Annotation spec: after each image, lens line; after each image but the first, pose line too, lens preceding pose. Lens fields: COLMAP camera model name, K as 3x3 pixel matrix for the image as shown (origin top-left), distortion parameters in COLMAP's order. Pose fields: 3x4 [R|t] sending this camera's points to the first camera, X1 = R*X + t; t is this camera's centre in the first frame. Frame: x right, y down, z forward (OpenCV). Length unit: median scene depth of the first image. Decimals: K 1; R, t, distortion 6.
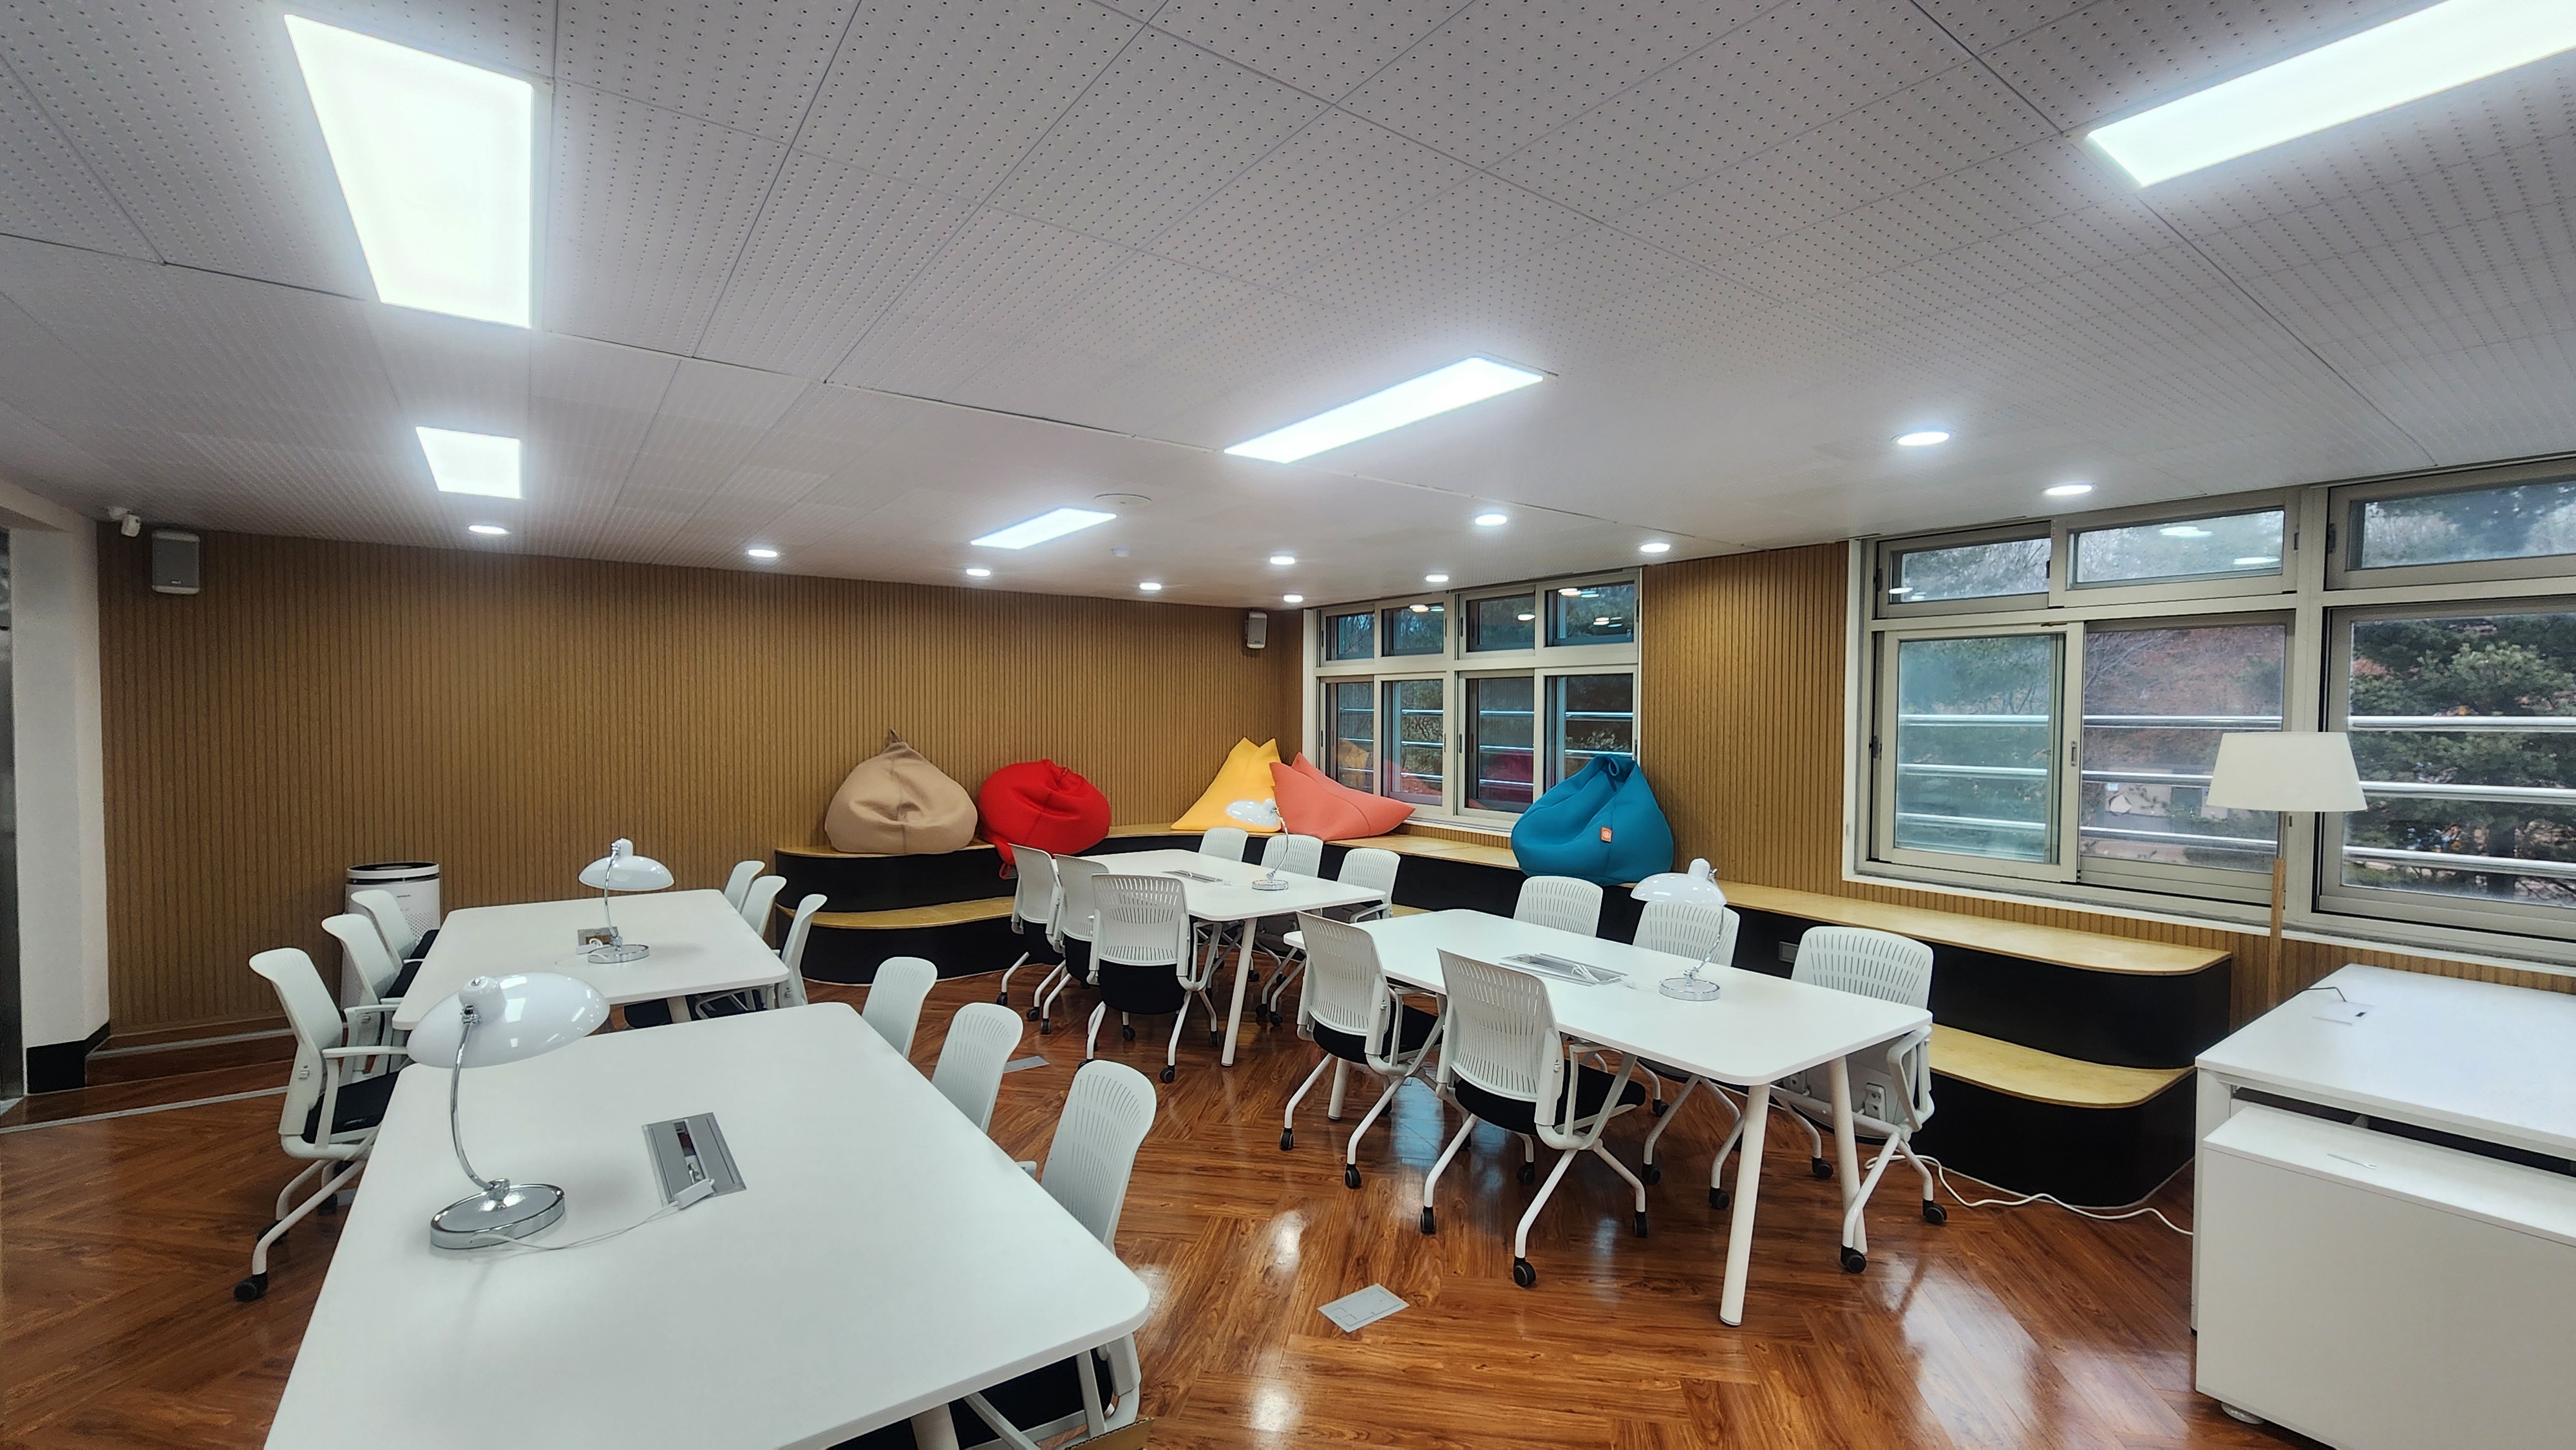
lens RADIAL K [[1072.0, 0, 1292.5], [0, 1072.0, 740.5], [0, 0, 1]] dist [0.000668, -0.000214]
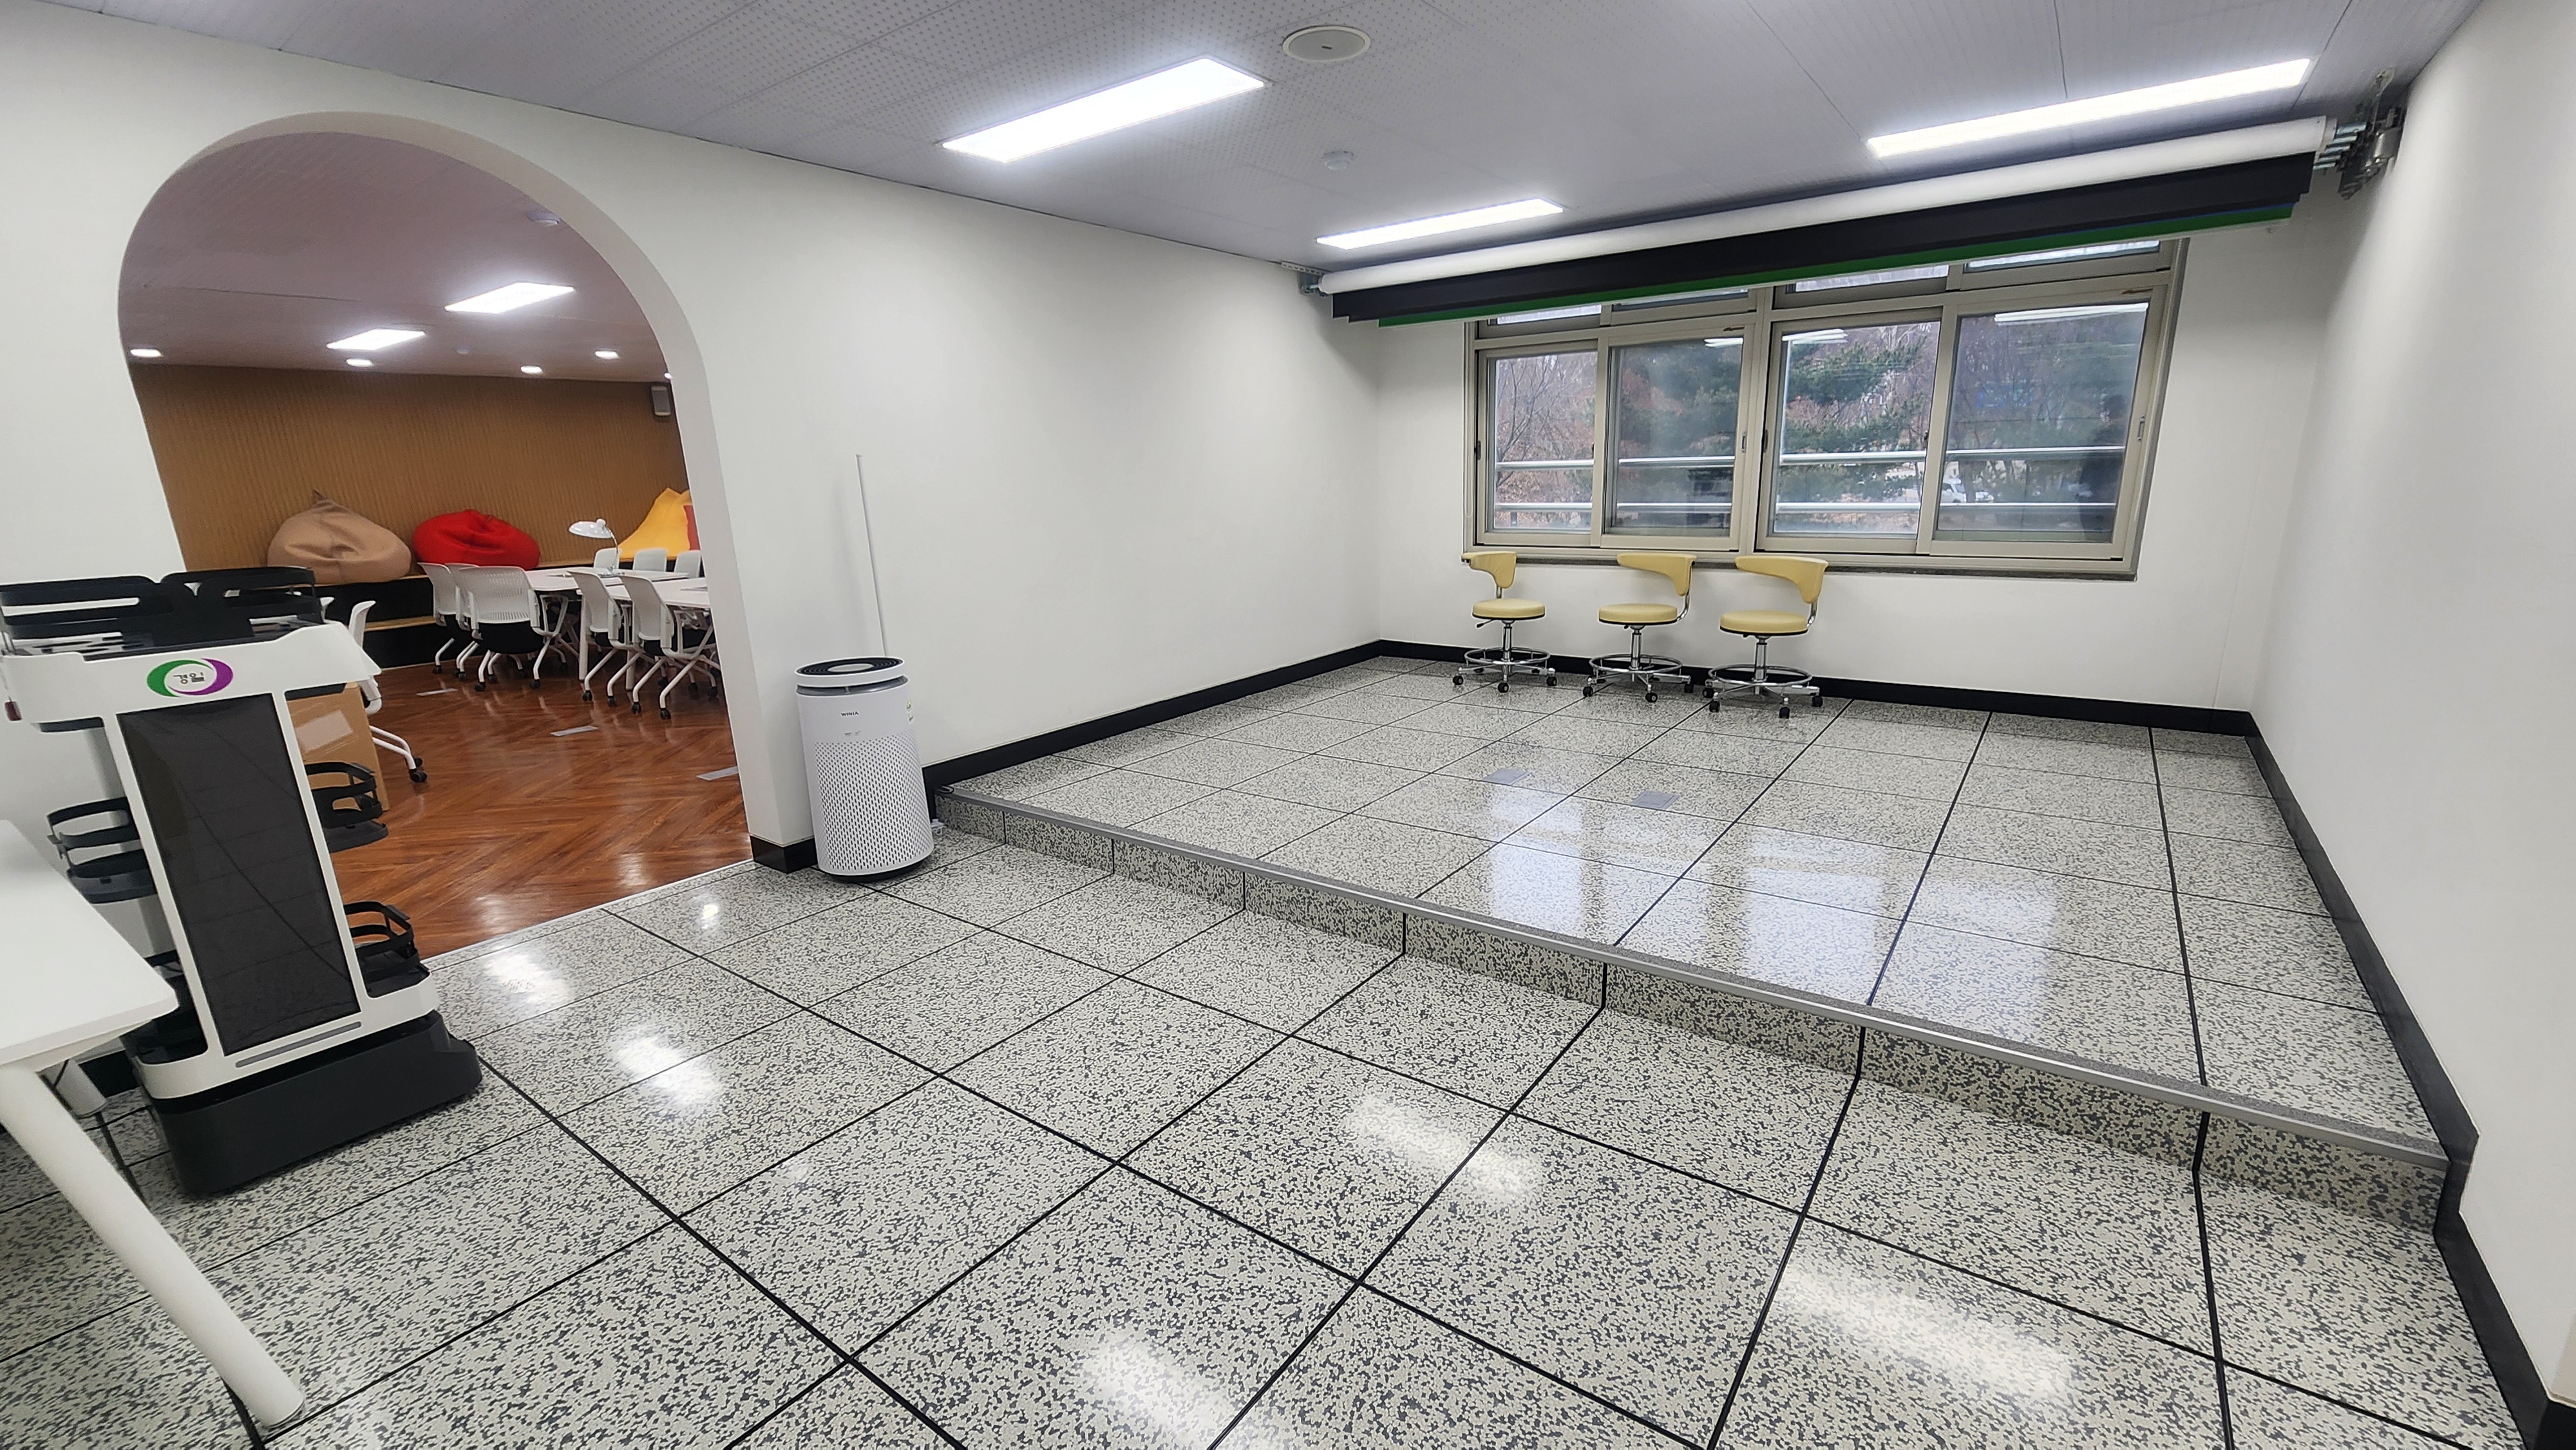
lens RADIAL K [[1072.0, 0, 1295.3], [0, 1072.0, 742.4], [0, 0, 1]] dist [0.000668, -0.000214]
pose [[0.949582, -0.108294, 0.294222, 0.339921], [0.040623, 0.973038, 0.227039, 0.042574], [-0.310876, -0.203640, 0.928379, -0.635068]]
